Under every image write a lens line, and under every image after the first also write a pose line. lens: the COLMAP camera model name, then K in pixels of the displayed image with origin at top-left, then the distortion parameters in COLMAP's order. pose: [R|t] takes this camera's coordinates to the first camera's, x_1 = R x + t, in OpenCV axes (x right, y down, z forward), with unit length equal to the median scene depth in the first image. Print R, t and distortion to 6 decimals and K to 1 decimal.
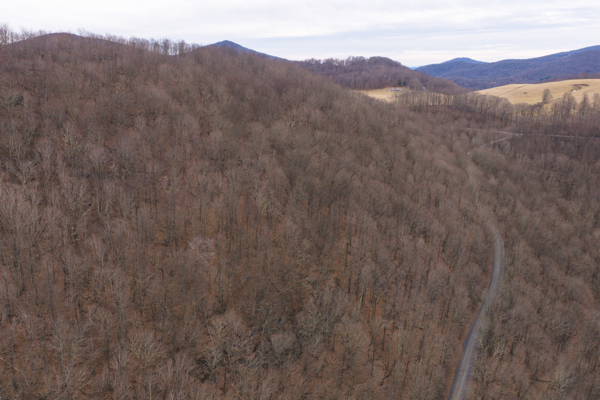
lens RADIAL K [[482.0, 0, 300.0], [0, 482.0, 200.0], [0, 0, 1]] dist [-0.003227, -0.007321]
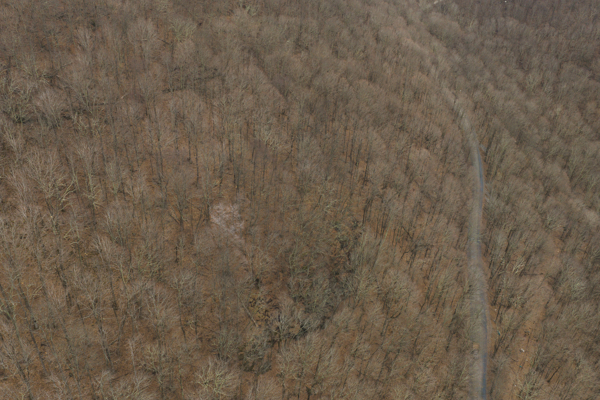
lens RADIAL K [[482.0, 0, 300.0], [0, 482.0, 200.0], [0, 0, 1]] dist [-0.003227, -0.007321]
pose [[0.978411, -0.113572, 0.172668, -0.118371], [0.058747, 0.953843, 0.294503, -0.087612], [-0.198145, -0.278001, 0.939922, 0.122162]]
